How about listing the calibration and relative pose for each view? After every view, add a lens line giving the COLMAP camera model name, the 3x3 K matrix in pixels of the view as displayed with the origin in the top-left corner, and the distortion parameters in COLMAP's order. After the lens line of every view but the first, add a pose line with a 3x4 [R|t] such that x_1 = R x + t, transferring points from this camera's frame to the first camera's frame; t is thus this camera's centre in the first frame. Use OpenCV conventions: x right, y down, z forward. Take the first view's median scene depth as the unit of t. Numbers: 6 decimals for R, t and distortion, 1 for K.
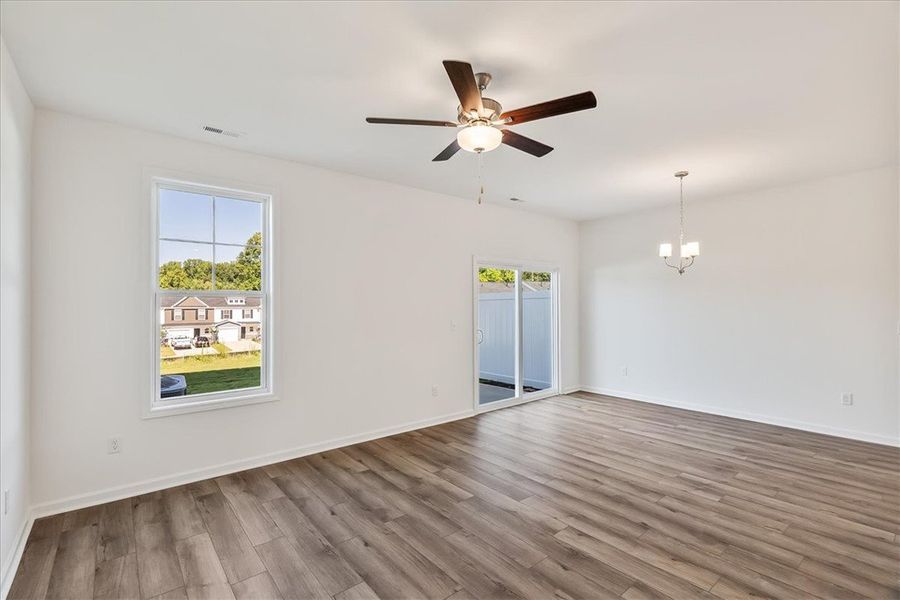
lens RADIAL K [[416.0, 0, 452.2], [0, 416.0, 302.9], [0, 0, 1]] dist [-0.004420, 0.000164]
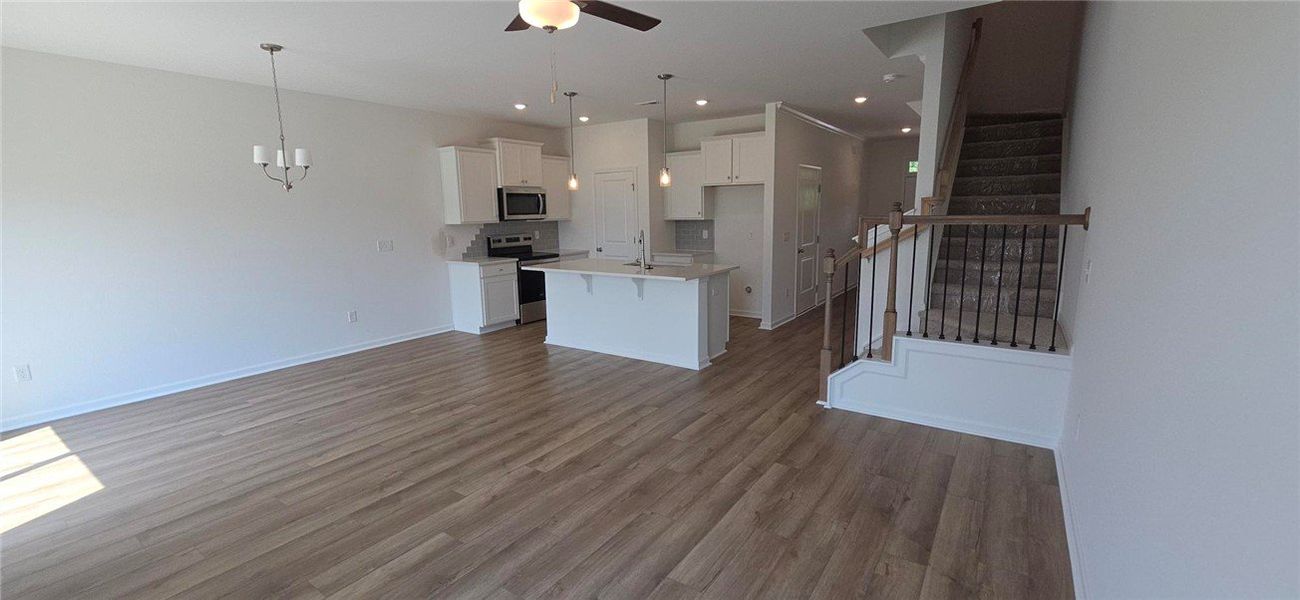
lens RADIAL K [[530.7, 0, 642.8], [0, 530.7, 306.2], [0, 0, 1]] dist [0.000178, 0.000518]
pose [[-0.265406, -0.164278, 0.950038, -0.694642], [0.019669, 0.984249, 0.175689, -0.026074], [-0.963936, 0.065315, -0.257995, 0.802175]]
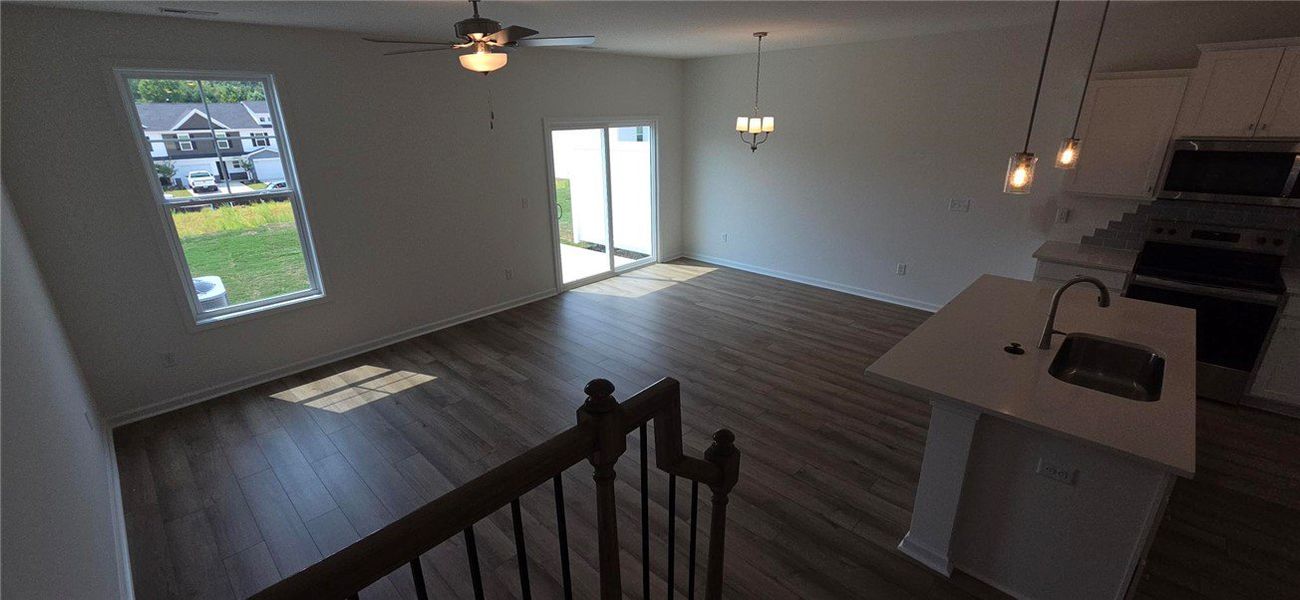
lens RADIAL K [[530.7, 0, 651.5], [0, 530.7, 302.4], [0, 0, 1]] dist [0.000178, 0.000518]
pose [[0.993330, -0.048875, 0.104434, 0.220874], [0.010717, 0.940935, 0.338416, -0.197322], [-0.114806, -0.335040, 0.935183, -0.290238]]
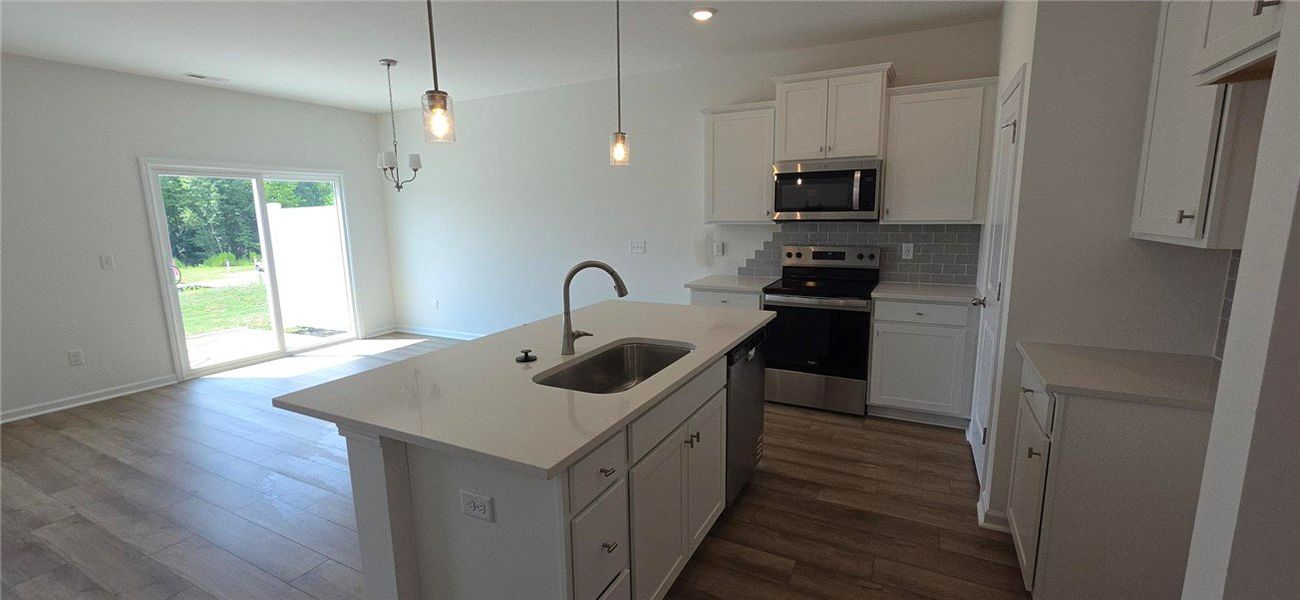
lens RADIAL K [[530.7, 0, 649.1], [0, 530.7, 299.9], [0, 0, 1]] dist [0.000178, 0.000518]
pose [[0.919883, -0.075036, 0.384949, 0.734828], [0.012992, 0.986818, 0.161310, -0.024011], [-0.391978, -0.143385, 0.908732, -0.254809]]
